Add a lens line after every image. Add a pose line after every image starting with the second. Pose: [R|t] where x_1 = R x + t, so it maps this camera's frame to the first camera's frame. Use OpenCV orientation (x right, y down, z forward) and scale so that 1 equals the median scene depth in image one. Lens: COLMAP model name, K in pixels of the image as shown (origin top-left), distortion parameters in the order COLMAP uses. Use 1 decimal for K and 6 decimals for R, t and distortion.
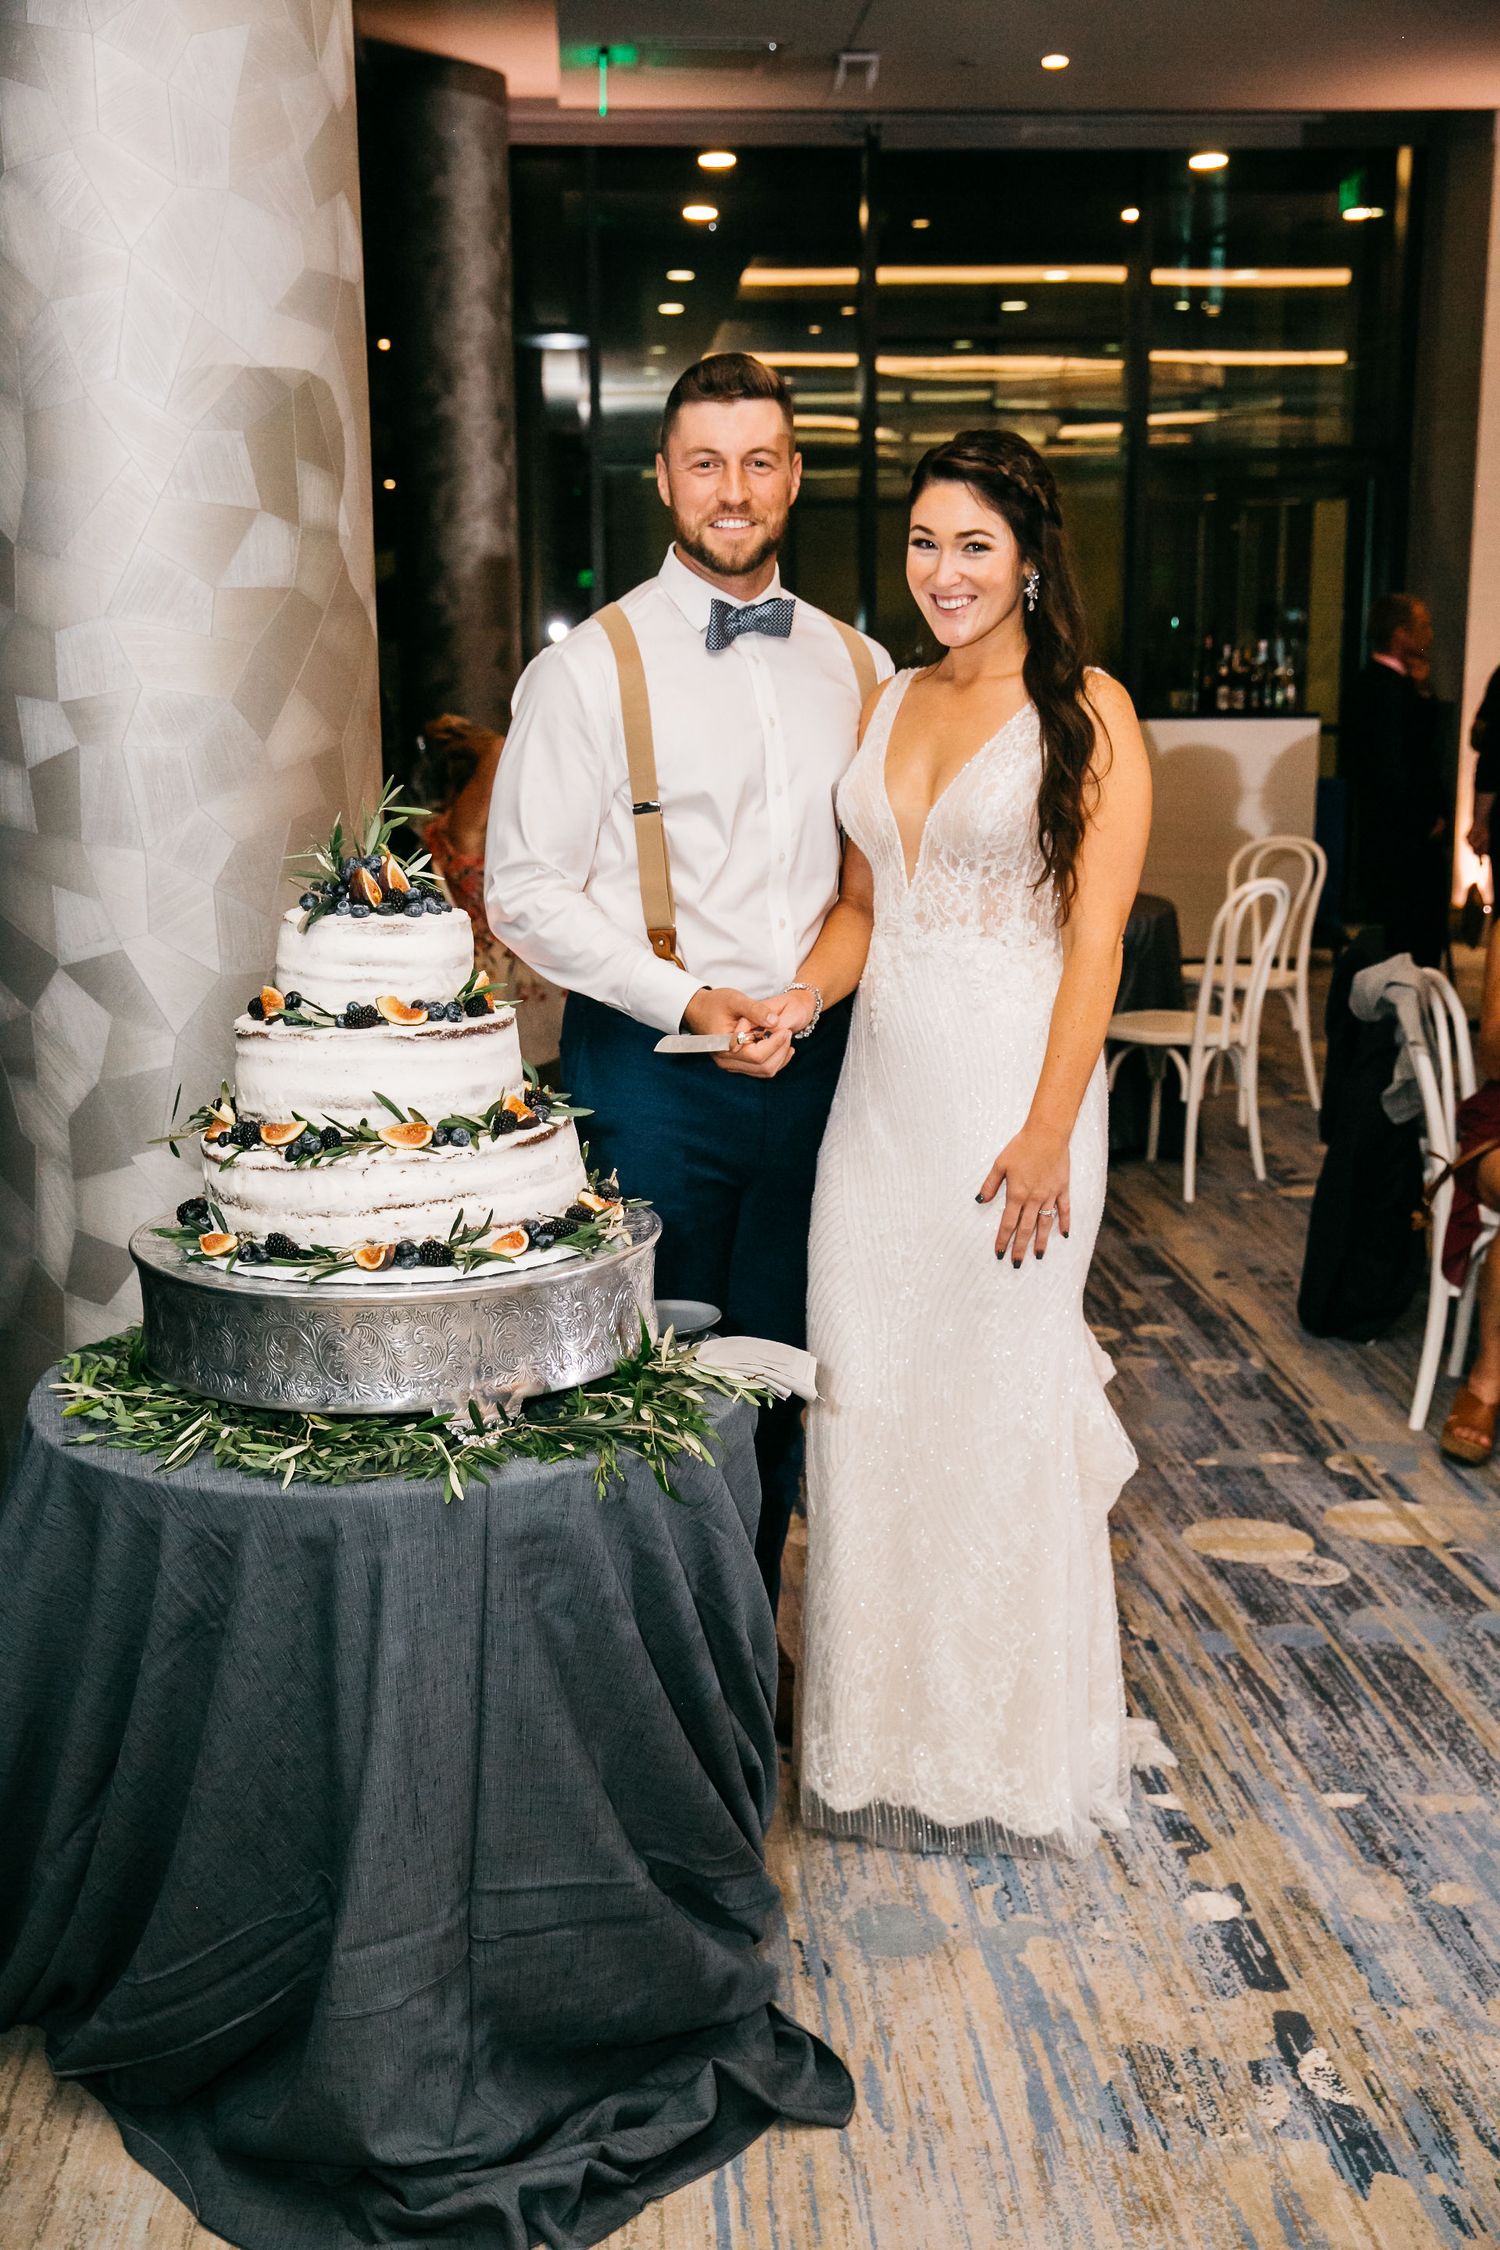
lens RADIAL K [[2500.9, 0, 756.8], [0, 2500.9, 1132.6], [0, 0, 1]] dist [0.001016, 0.000000]
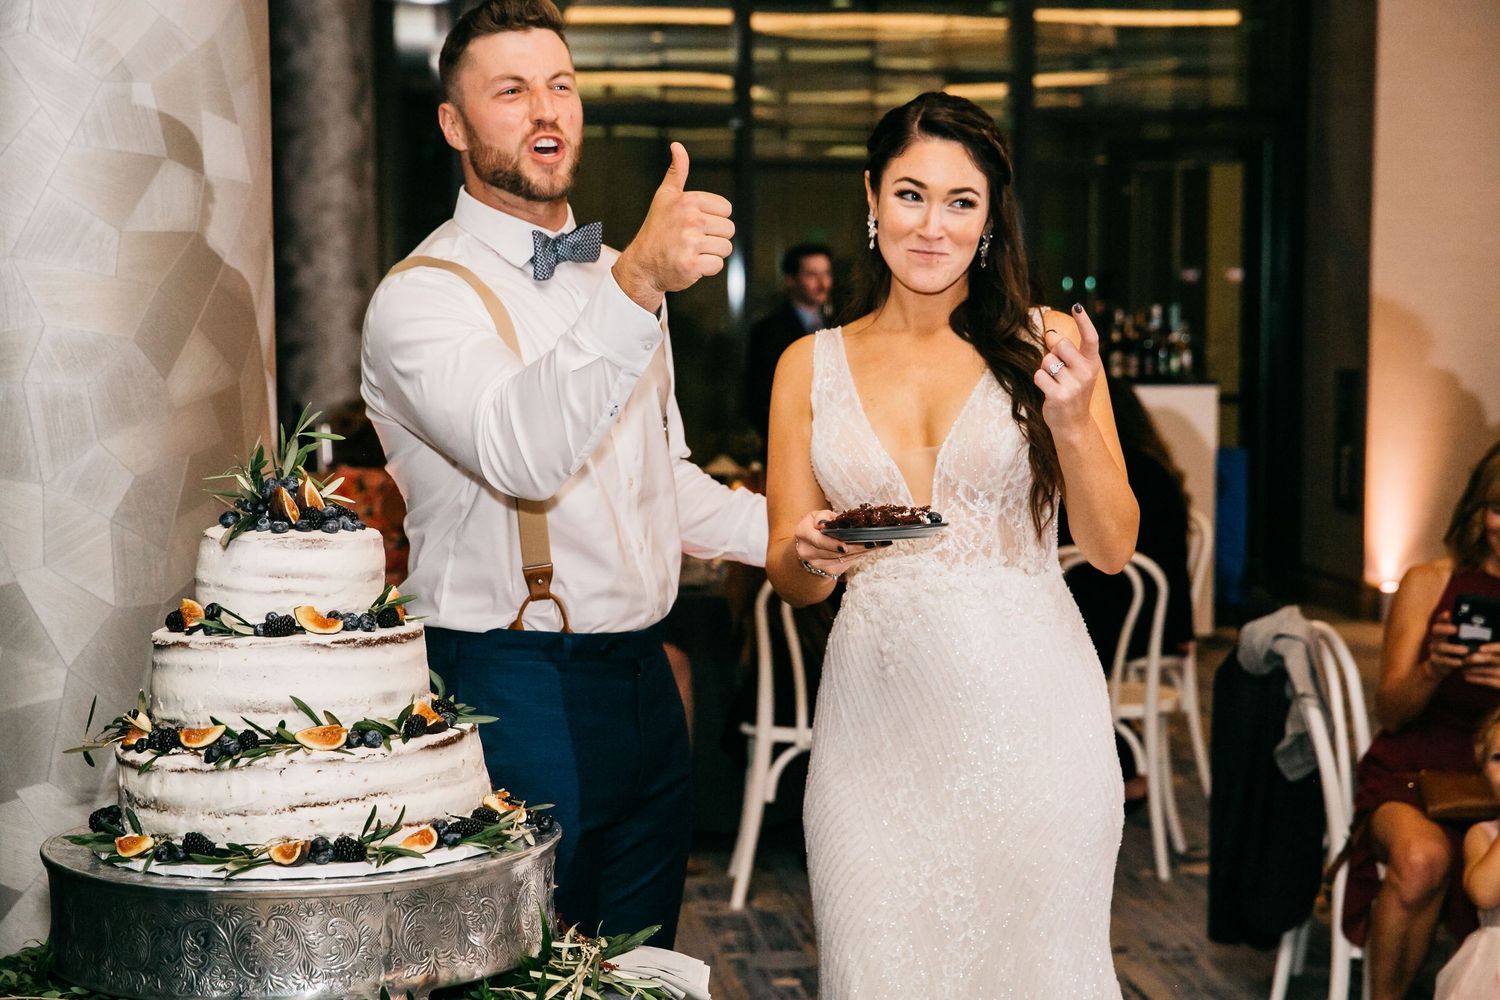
lens RADIAL K [[3054.7, 0, 745.4], [0, 3054.7, 497.2], [0, 0, 1]] dist [0.168252, 0.000000]
pose [[0.998805, 0.002211, 0.048830, -0.021242], [0.004668, 0.990096, -0.140318, 0.069236], [-0.048656, 0.140378, 0.988902, -0.249220]]
